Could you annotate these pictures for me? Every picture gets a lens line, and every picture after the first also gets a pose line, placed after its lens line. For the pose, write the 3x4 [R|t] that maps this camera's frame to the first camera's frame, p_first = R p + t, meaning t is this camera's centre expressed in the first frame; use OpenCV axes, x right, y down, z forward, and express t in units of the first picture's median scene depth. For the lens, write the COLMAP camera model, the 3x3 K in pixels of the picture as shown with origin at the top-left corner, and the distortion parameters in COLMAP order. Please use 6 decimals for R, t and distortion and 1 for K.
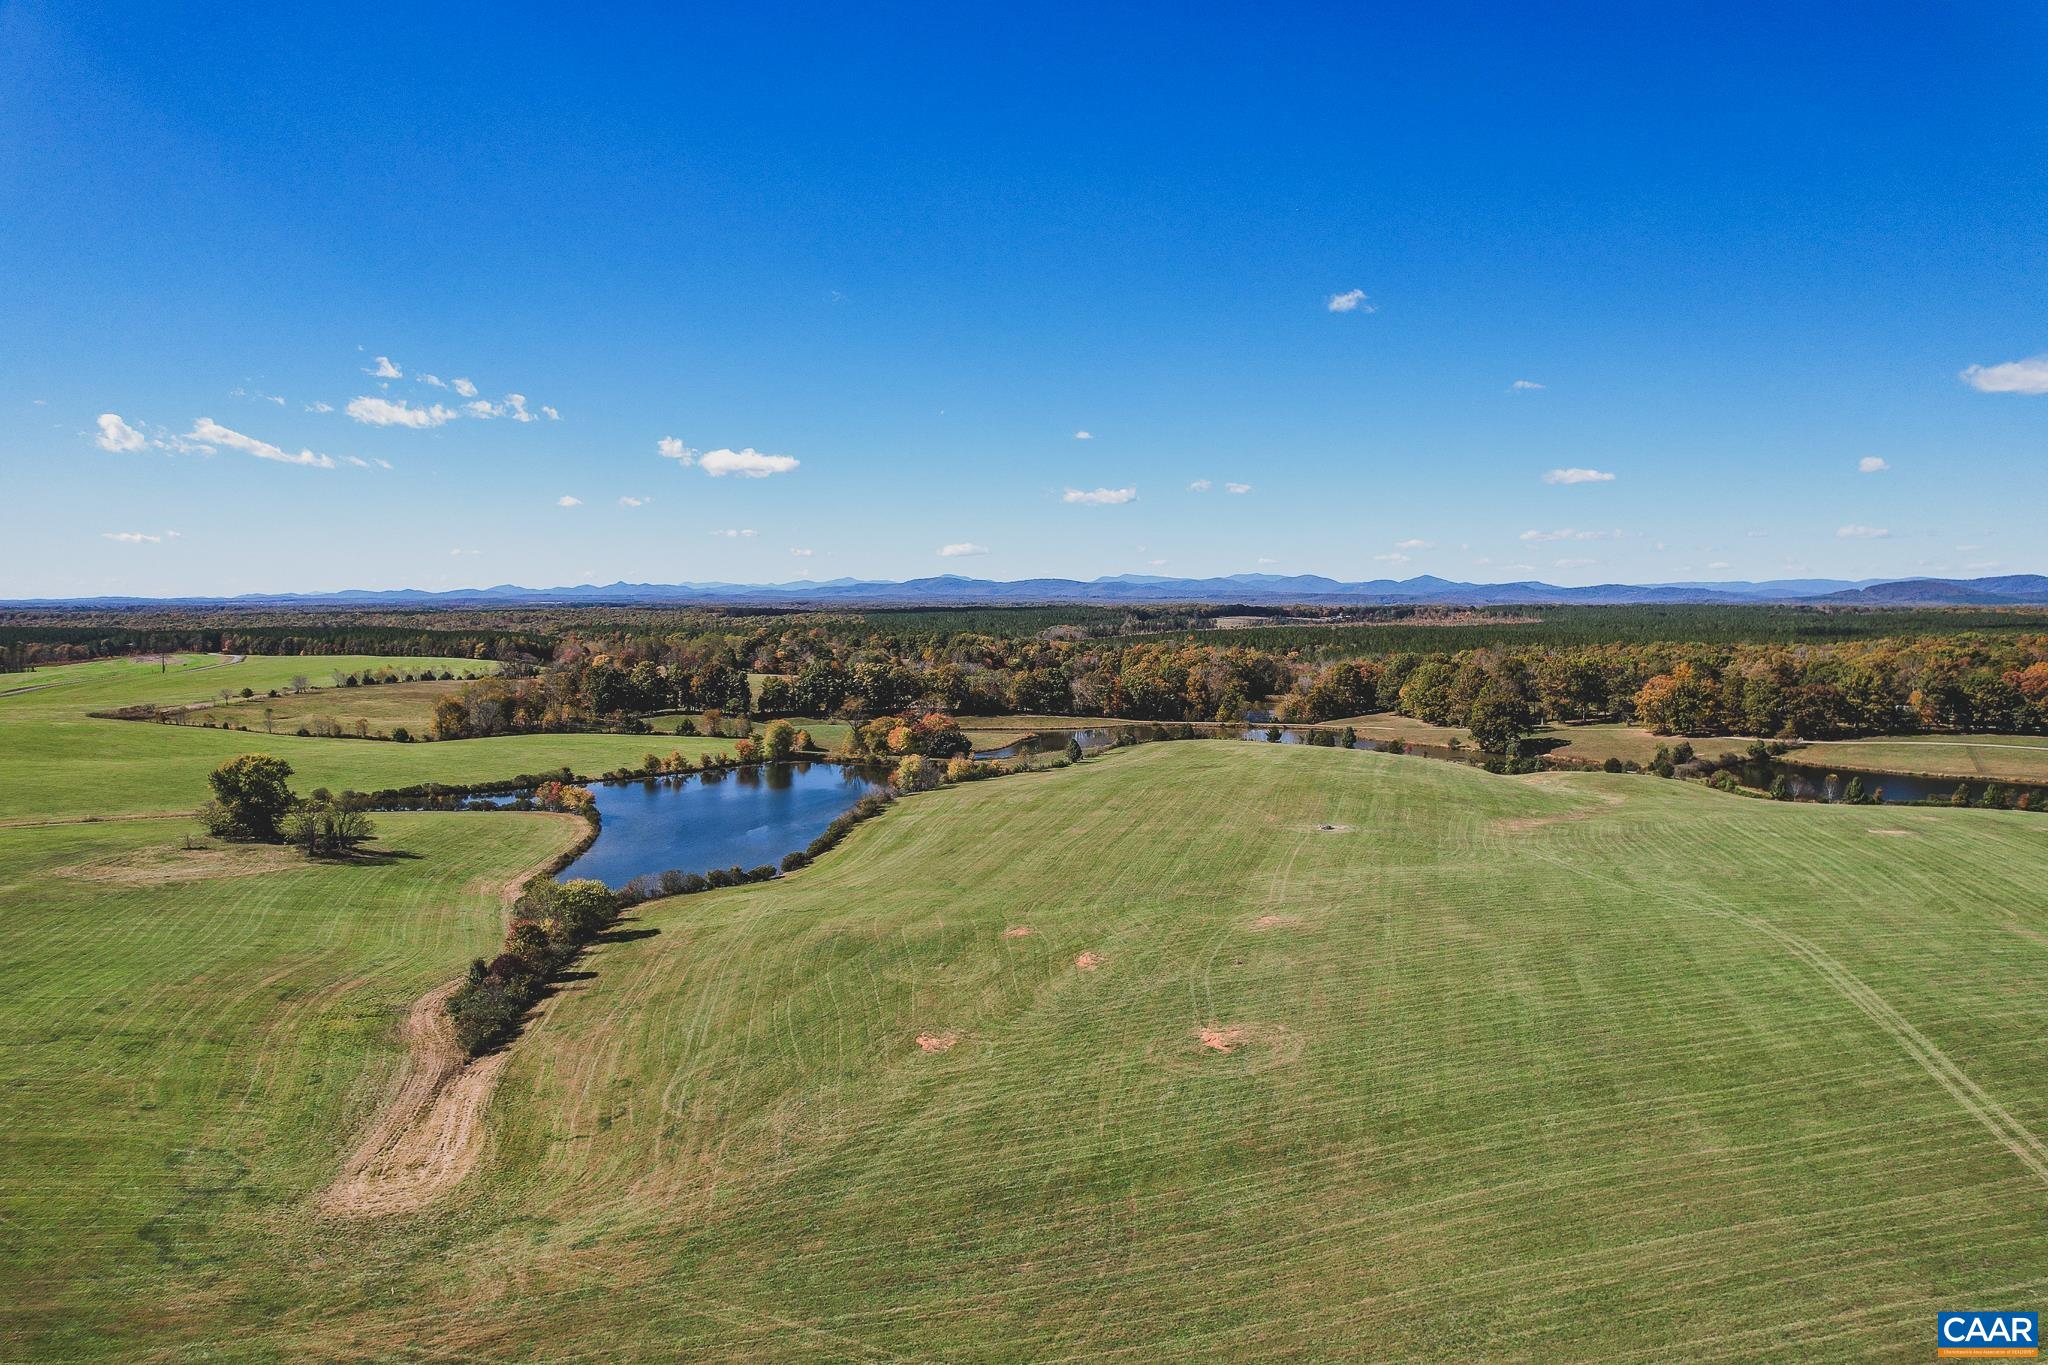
lens RADIAL K [[1296.9, 0, 1031.6], [0, 1296.9, 672.6], [0, 0, 1]] dist [-0.034507, 0.004233]
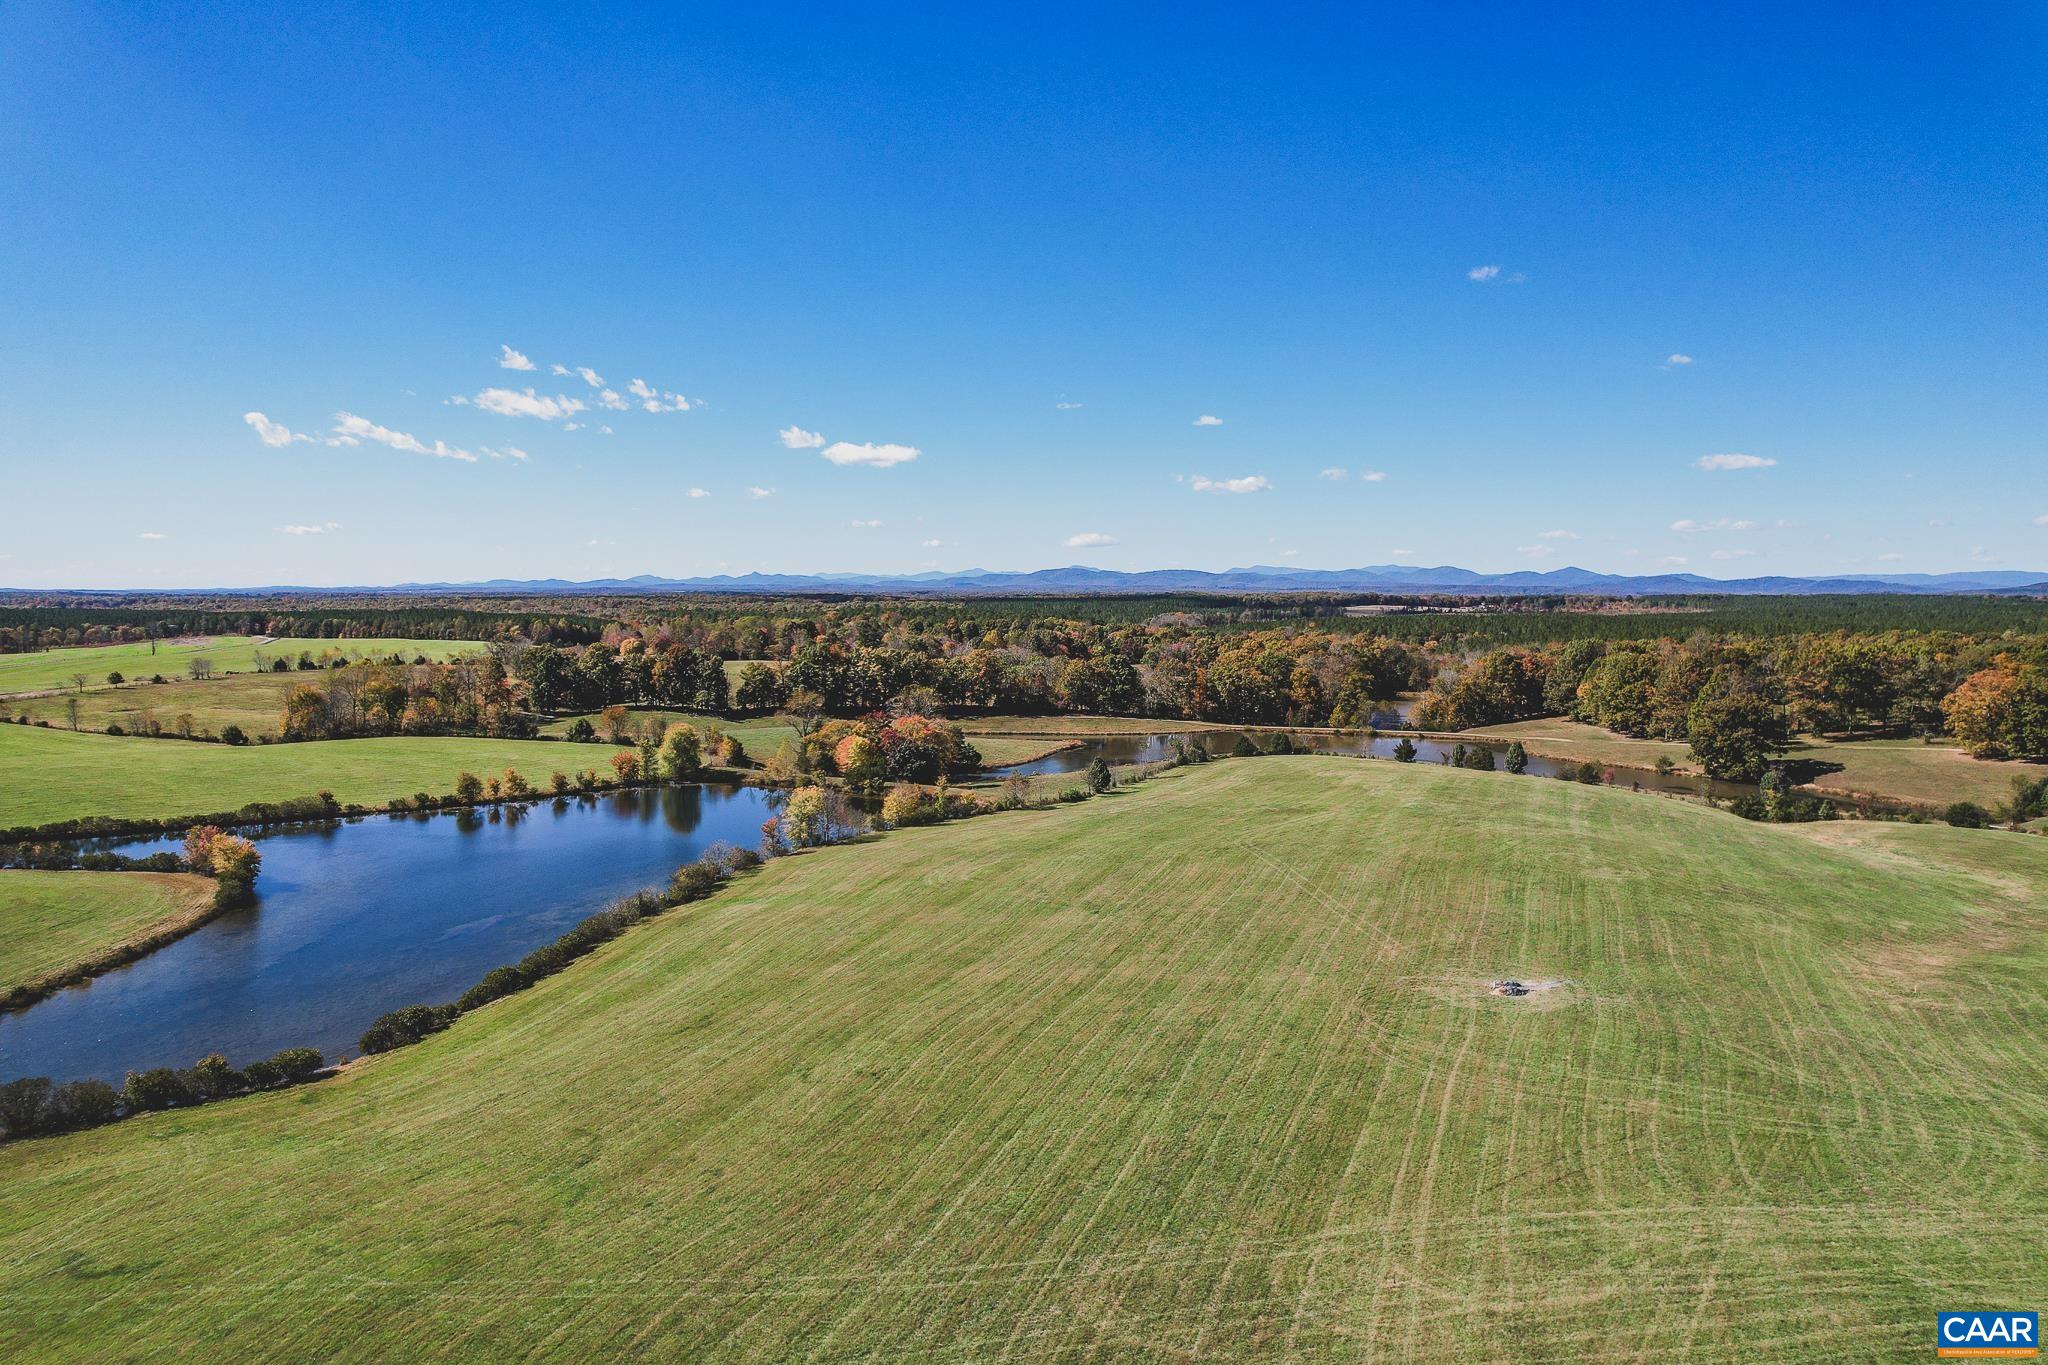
lens RADIAL K [[1296.9, 0, 1022.5], [0, 1296.9, 673.8], [0, 0, 1]] dist [-0.034507, 0.004233]
pose [[0.994367, 0.008499, -0.105654, 0.043108], [-0.007700, 0.999939, 0.007966, 0.001843], [0.105715, -0.007108, 0.994371, 0.222235]]
